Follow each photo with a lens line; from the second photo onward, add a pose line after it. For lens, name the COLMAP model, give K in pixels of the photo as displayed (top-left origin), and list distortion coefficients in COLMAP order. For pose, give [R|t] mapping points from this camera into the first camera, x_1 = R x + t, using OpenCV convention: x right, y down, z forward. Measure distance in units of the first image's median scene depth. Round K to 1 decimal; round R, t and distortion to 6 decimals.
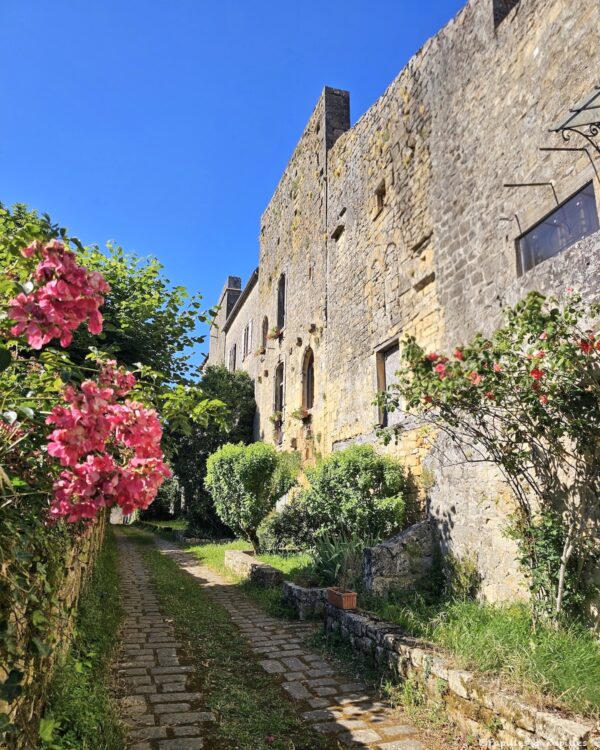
lens RADIAL K [[637.3, 0, 300.3], [0, 637.3, 374.2], [0, 0, 1]] dist [-0.001310, -0.000626]
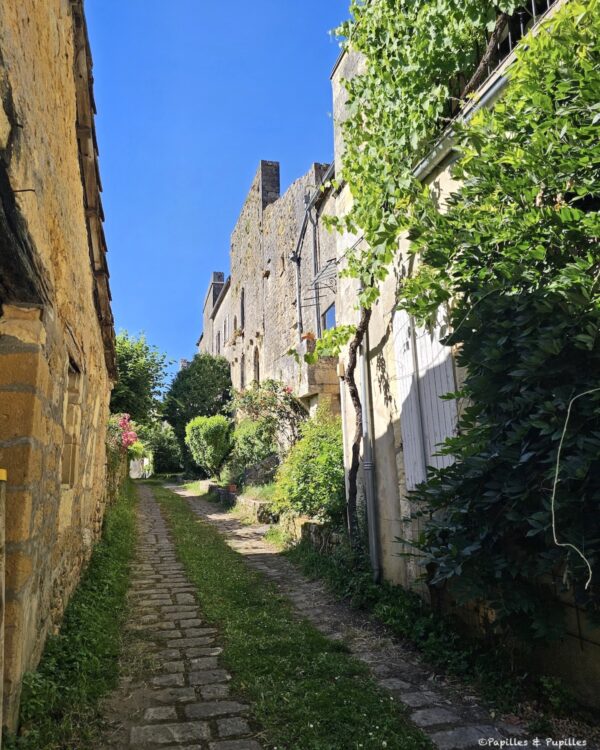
lens RADIAL K [[637.3, 0, 299.9], [0, 637.3, 375.9], [0, 0, 1]] dist [-0.001310, -0.000626]
pose [[0.998917, -0.043523, -0.016458, 0.127201], [0.044599, 0.996415, 0.071888, -0.072556], [0.013270, -0.072544, 0.997277, -0.443916]]
